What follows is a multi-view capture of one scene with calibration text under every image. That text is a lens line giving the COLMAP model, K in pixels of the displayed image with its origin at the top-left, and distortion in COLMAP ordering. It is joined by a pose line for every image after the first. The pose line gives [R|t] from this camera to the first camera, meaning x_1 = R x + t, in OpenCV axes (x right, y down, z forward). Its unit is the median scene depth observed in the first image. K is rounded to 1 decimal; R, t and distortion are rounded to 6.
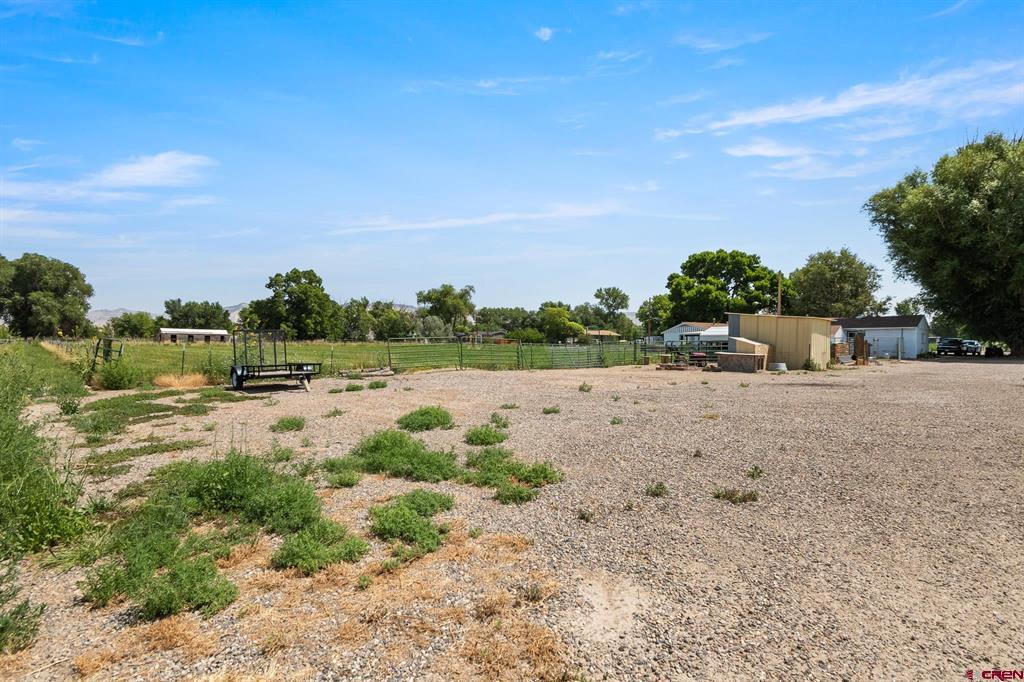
lens RADIAL K [[506.2, 0, 511.4], [0, 506.2, 341.3], [0, 0, 1]] dist [0.002733, 0.000144]
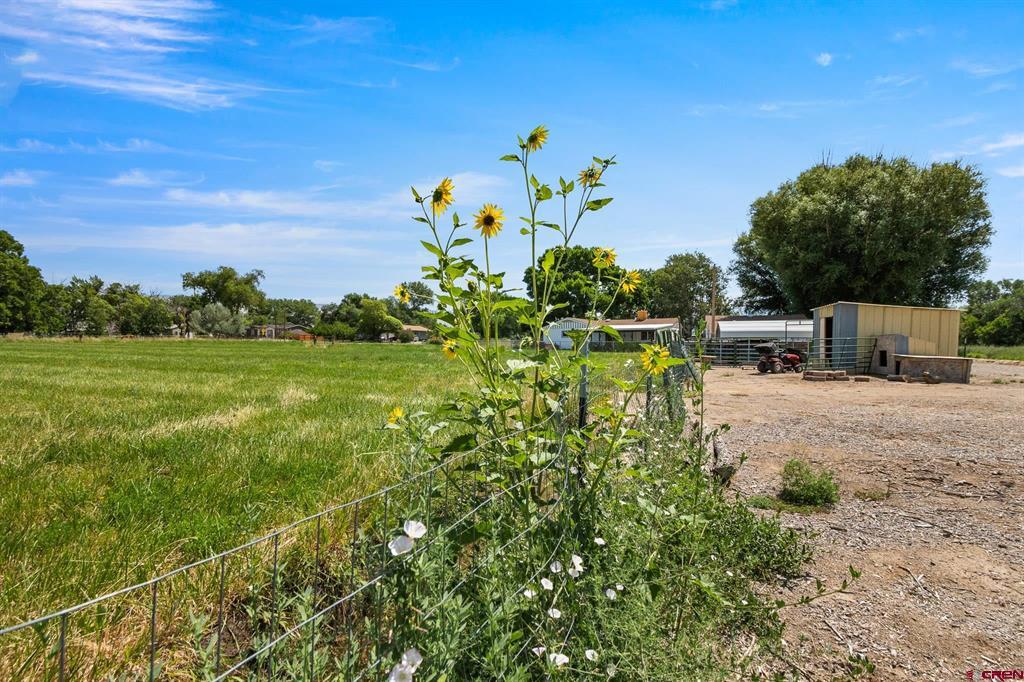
lens RADIAL K [[483.9, 0, 508.1], [0, 483.9, 340.4], [0, 0, 1]] dist [-0.005245, -0.000052]
pose [[0.898697, 0.002535, 0.438564, -0.063156], [-0.005334, 0.999973, 0.005150, -0.000003], [-0.438538, -0.006968, 0.898685, 0.108944]]
